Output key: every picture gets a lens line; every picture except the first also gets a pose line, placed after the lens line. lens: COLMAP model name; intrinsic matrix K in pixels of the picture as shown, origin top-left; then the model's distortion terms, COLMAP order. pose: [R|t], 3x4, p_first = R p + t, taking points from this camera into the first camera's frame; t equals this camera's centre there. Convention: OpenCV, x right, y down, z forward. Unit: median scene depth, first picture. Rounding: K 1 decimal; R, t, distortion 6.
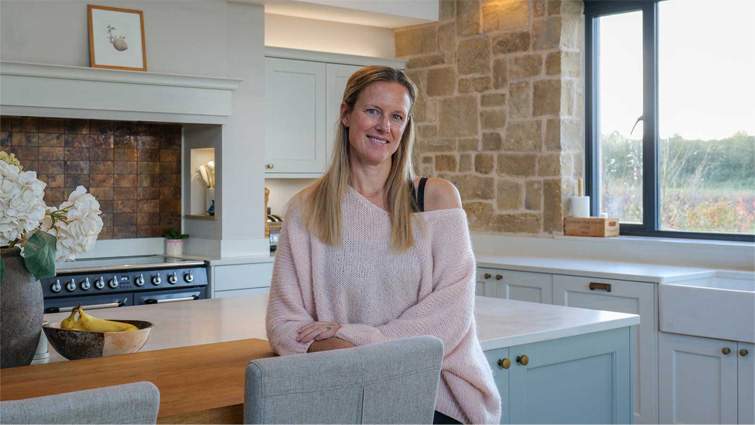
lens RADIAL K [[998.9, 0, 392.7], [0, 998.9, 171.4], [0, 0, 1]] dist [-0.017208, 0.000000]
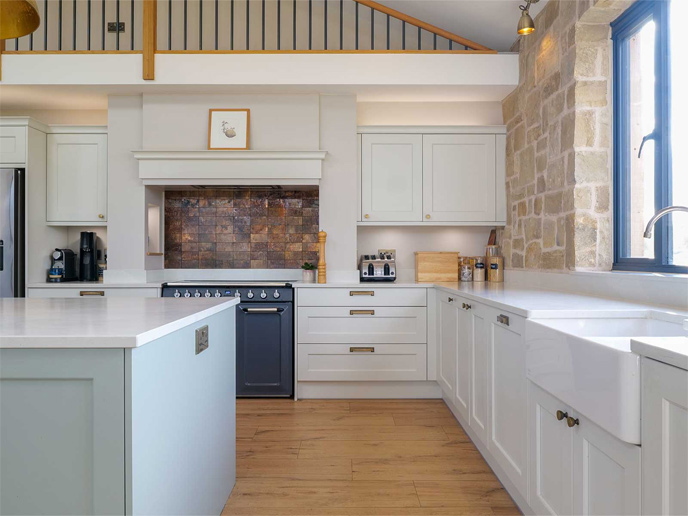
lens RADIAL K [[568.3, 0, 355.0], [0, 568.3, 252.4], [0, 0, 1]] dist [-0.001799, -0.008482]
pose [[0.748881, -0.007833, -0.662658, 0.383189], [0.002940, 0.999960, -0.008498, 0.051463], [0.662698, 0.004416, 0.748874, 0.456589]]
